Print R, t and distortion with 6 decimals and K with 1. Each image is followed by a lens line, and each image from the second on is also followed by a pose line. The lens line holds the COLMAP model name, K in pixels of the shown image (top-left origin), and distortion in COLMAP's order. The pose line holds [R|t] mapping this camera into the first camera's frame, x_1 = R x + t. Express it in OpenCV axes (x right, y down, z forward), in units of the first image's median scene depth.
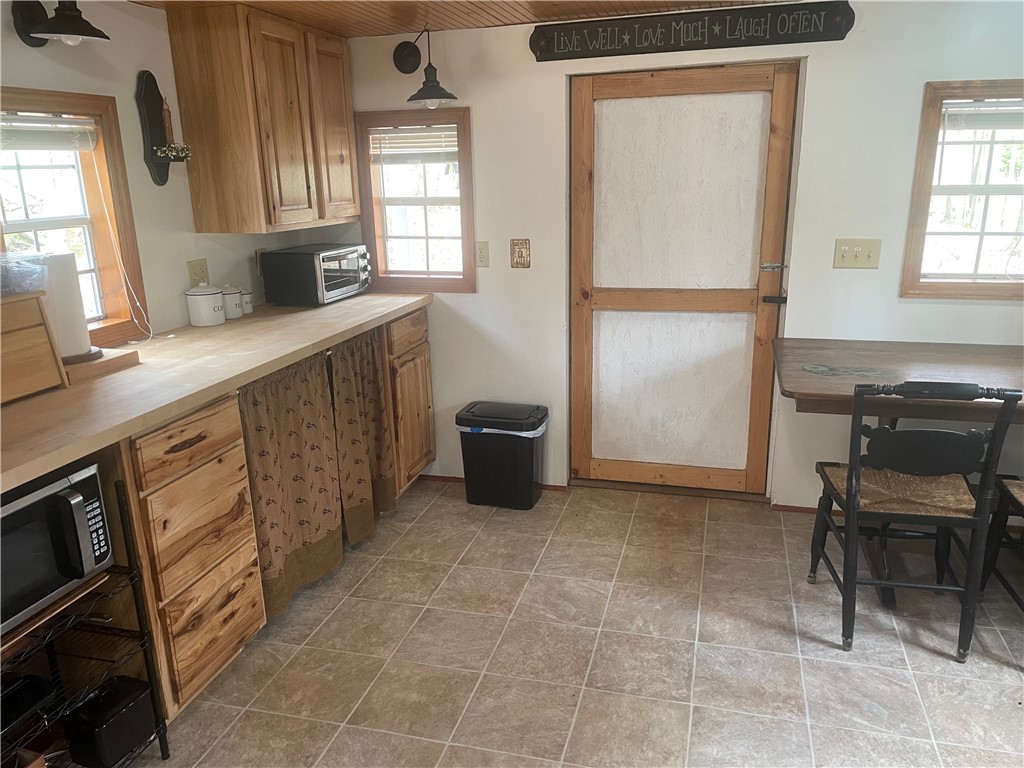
lens RADIAL K [[762.0, 0, 513.3], [0, 762.0, 385.4], [0, 0, 1]] dist [0.089485, -0.119464]
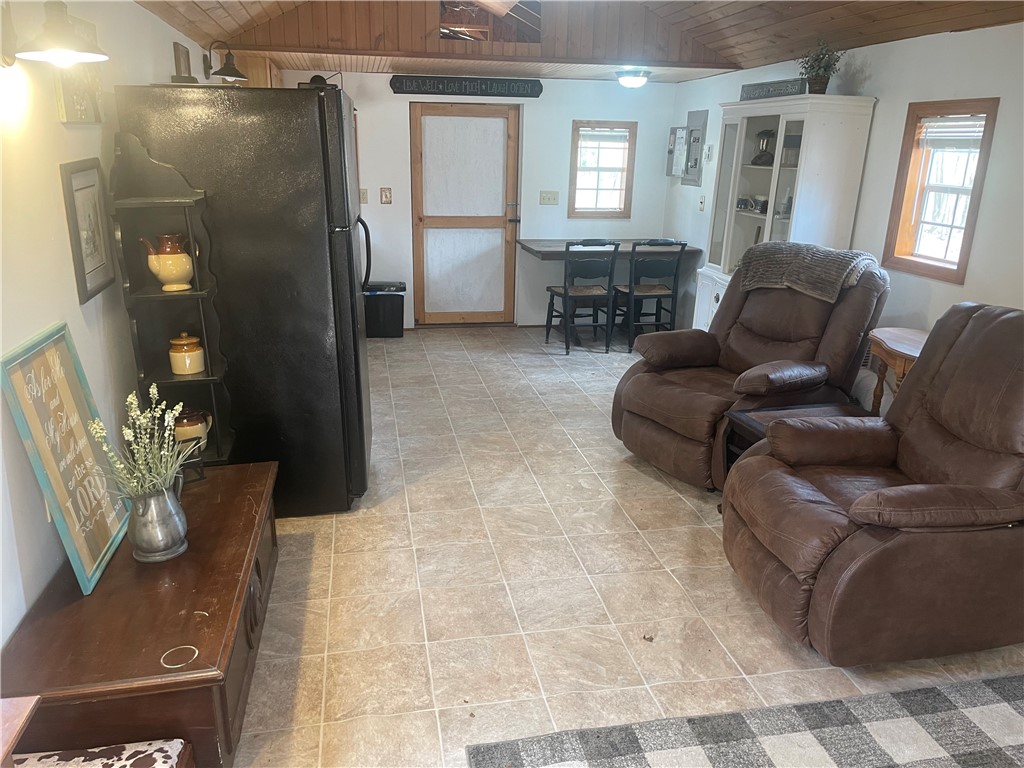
lens RADIAL K [[762.0, 0, 513.3], [0, 762.0, 385.4], [0, 0, 1]] dist [0.089485, -0.119464]
pose [[0.893847, -0.092485, 0.438731, -0.618032], [0.082455, 0.995713, 0.041909, 0.247533], [-0.440726, -0.001285, 0.897641, -0.855216]]
